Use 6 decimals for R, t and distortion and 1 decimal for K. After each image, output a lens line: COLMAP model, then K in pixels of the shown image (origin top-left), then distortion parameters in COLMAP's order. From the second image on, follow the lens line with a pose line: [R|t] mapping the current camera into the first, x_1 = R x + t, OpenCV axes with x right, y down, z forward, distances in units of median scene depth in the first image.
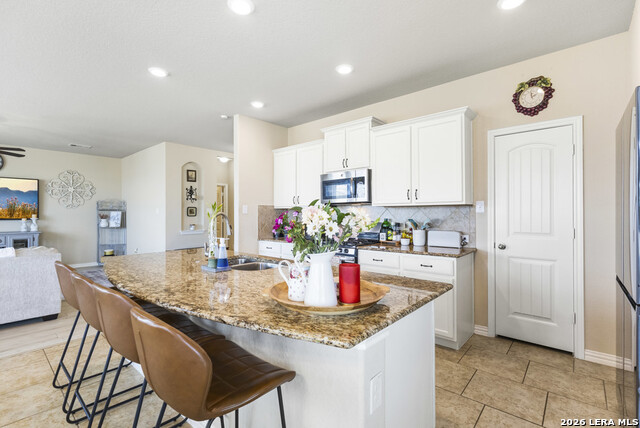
lens RADIAL K [[295.1, 0, 317.8], [0, 295.1, 213.8], [0, 0, 1]] dist [-0.000292, 0.001655]
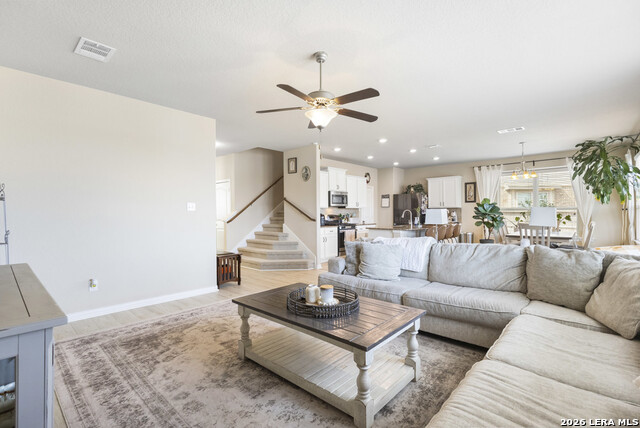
lens RADIAL K [[295.1, 0, 320.0], [0, 295.1, 215.0], [0, 0, 1]] dist [-0.000292, 0.001655]
pose [[0.017833, -0.006619, 0.999819, -1.185331], [0.004359, 0.999969, 0.006542, 0.007536], [-0.999831, 0.004242, 0.017861, 0.641361]]
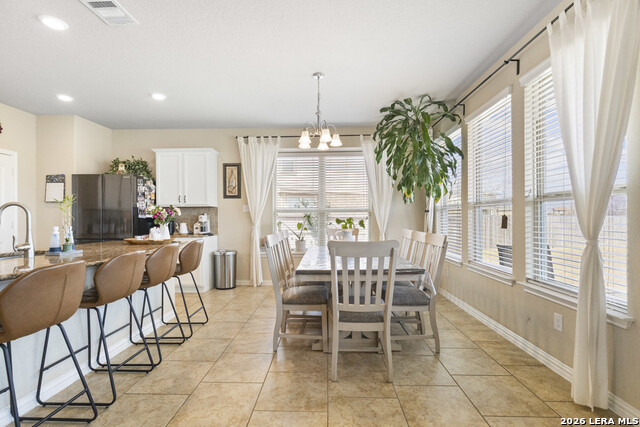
lens RADIAL K [[295.1, 0, 318.3], [0, 295.1, 219.9], [0, 0, 1]] dist [-0.000292, 0.001655]
pose [[-0.638088, -0.001251, 0.769962, -0.564150], [0.002893, 0.999988, 0.004023, 0.017028], [-0.769958, 0.004795, -0.638077, 0.297042]]
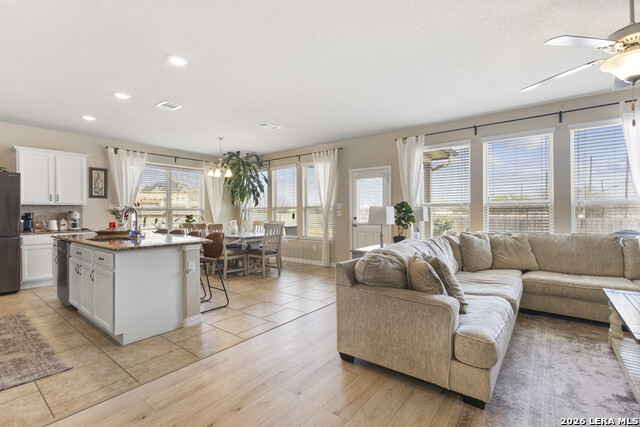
lens RADIAL K [[295.1, 0, 318.5], [0, 295.1, 210.2], [0, 0, 1]] dist [-0.000292, 0.001655]
pose [[-0.998483, 0.005326, -0.054805, -0.437071], [0.005853, 0.999938, -0.009465, 0.011604], [0.054752, -0.009771, -0.998452, 0.915431]]
